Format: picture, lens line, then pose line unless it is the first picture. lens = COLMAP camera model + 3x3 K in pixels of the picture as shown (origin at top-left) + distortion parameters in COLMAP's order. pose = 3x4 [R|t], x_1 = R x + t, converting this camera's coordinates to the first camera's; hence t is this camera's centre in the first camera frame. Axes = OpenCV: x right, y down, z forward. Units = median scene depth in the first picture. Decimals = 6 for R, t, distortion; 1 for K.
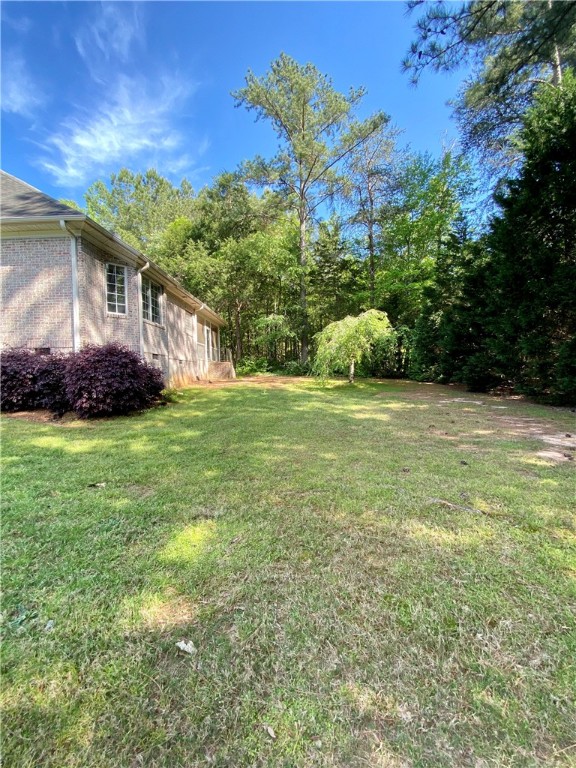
lens RADIAL K [[310.2, 0, 293.3], [0, 310.2, 387.9], [0, 0, 1]] dist [0.000074, -0.010724]
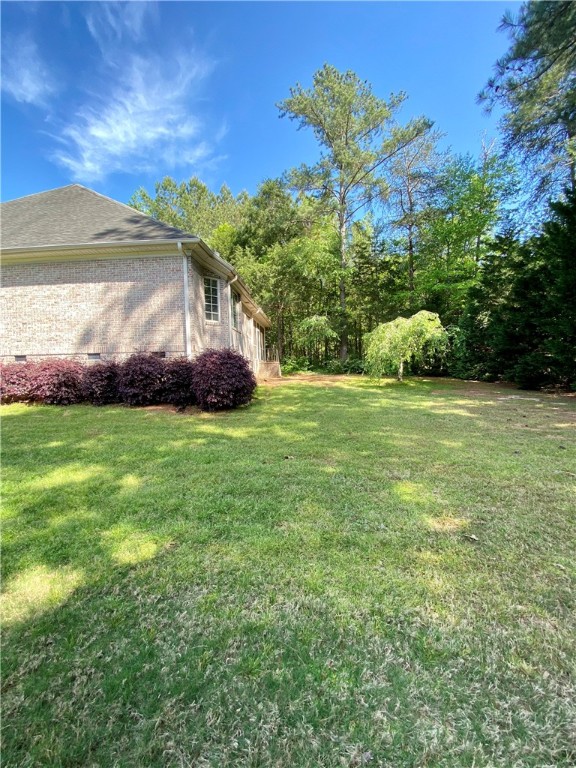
lens RADIAL K [[310.2, 0, 293.2], [0, 310.2, 387.0], [0, 0, 1]] dist [0.000074, -0.010724]
pose [[0.998115, 0.000259, -0.061365, -0.175742], [0.000010, 0.999990, 0.004376, -0.000841], [0.061366, -0.004368, 0.998106, -0.111405]]
